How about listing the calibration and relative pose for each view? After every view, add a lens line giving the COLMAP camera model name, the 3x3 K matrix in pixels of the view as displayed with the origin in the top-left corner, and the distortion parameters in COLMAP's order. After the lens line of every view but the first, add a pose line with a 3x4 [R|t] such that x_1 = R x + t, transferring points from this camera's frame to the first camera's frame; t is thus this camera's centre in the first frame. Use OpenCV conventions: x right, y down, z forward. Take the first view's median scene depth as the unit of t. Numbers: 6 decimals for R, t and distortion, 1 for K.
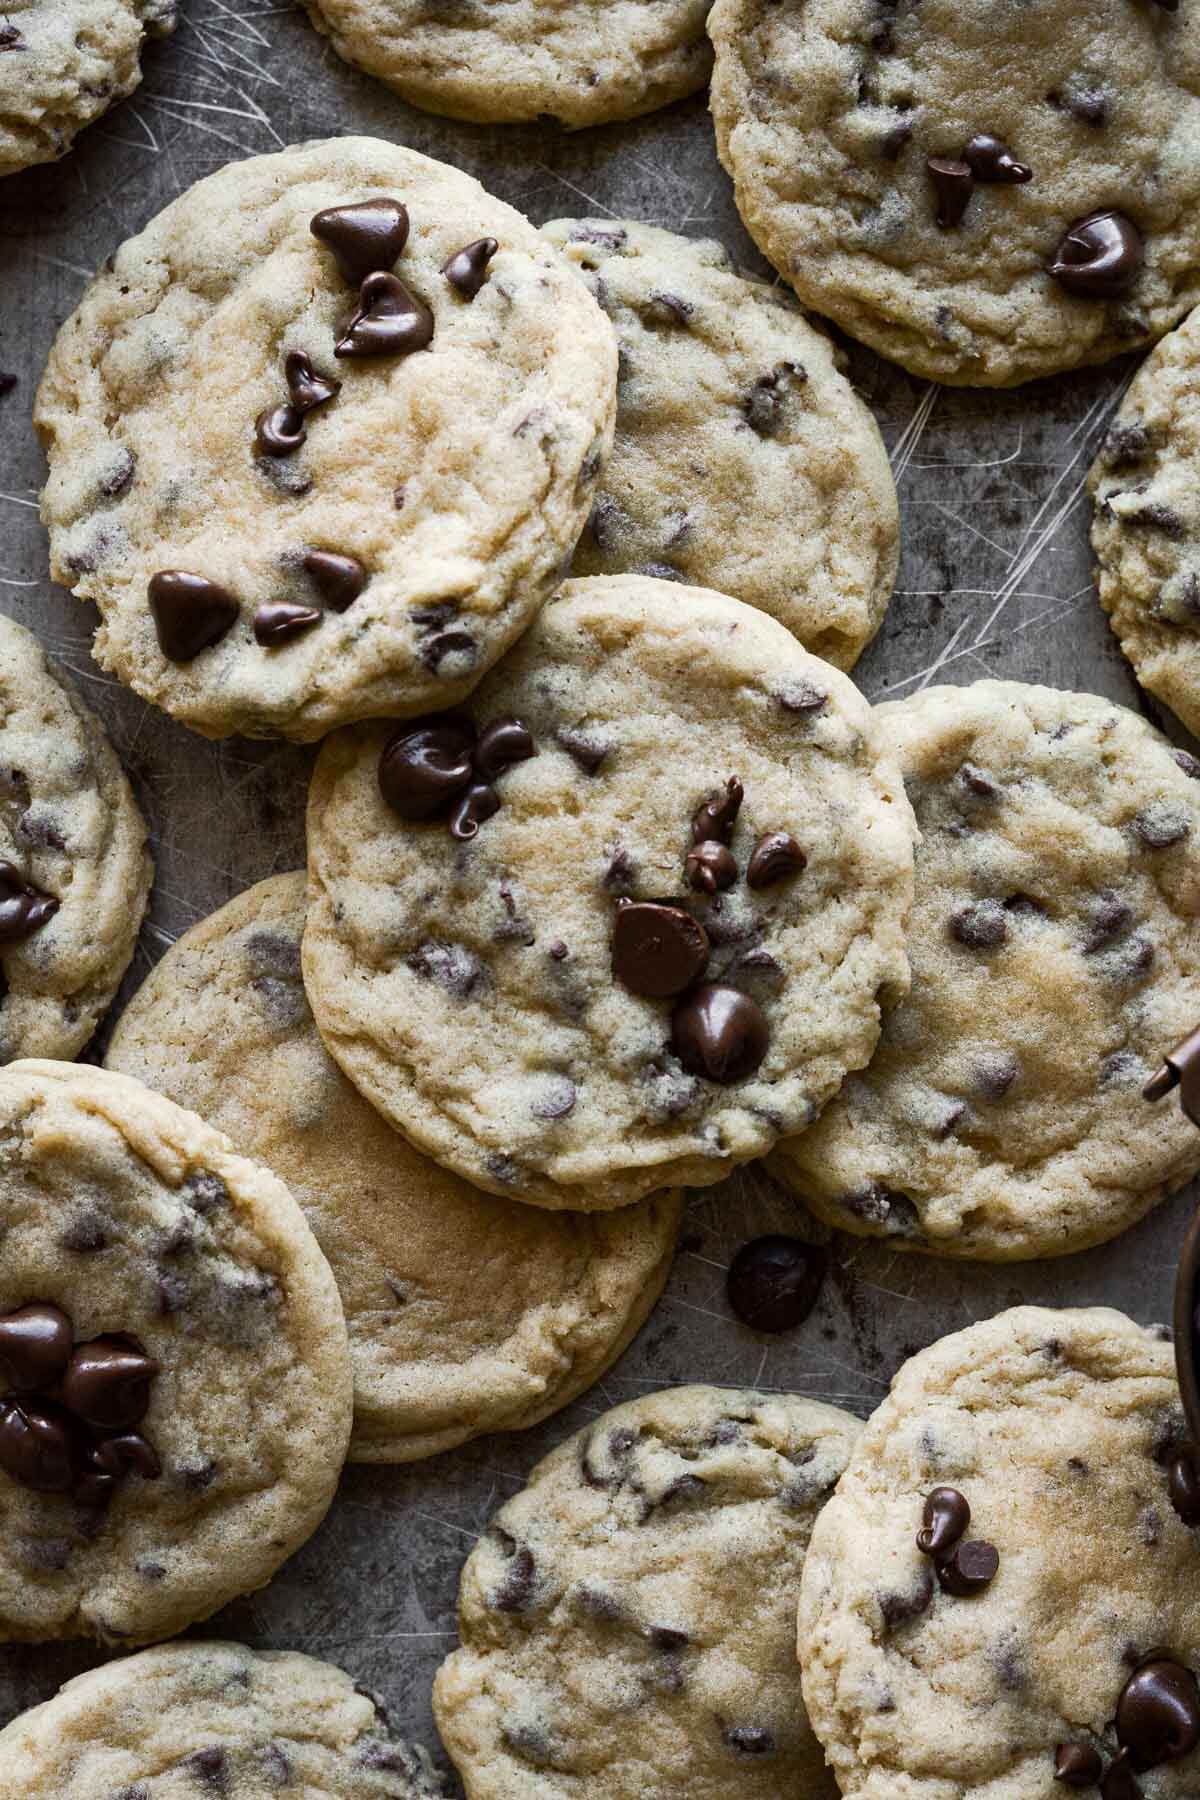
lens RADIAL K [[4311.9, 0, 600.0], [0, 4311.9, 900.0], [0, 0, 1]] dist [-0.136256, -0.272733]
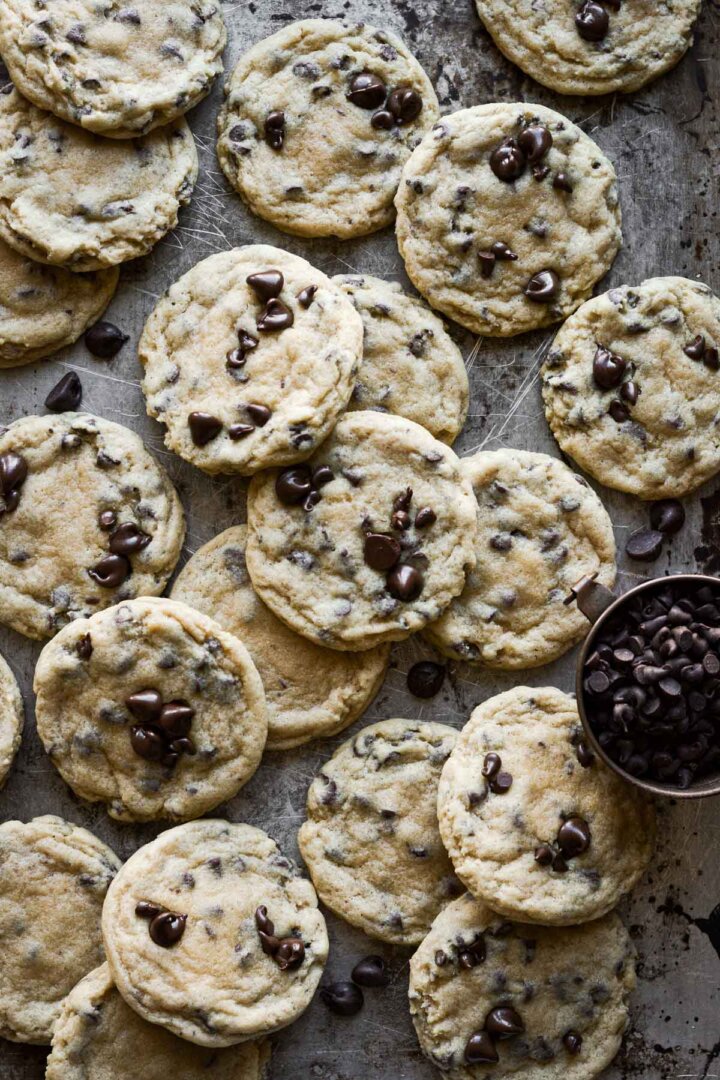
lens RADIAL K [[2587.1, 0, 360.0], [0, 2587.1, 540.0], [0, 0, 1]] dist [-0.136256, -0.272733]
pose [[0.999317, -0.013196, 0.034525, -0.053696], [0.013456, 0.999883, -0.007282, 0.015334], [-0.034425, 0.007741, 0.999377, -0.585342]]
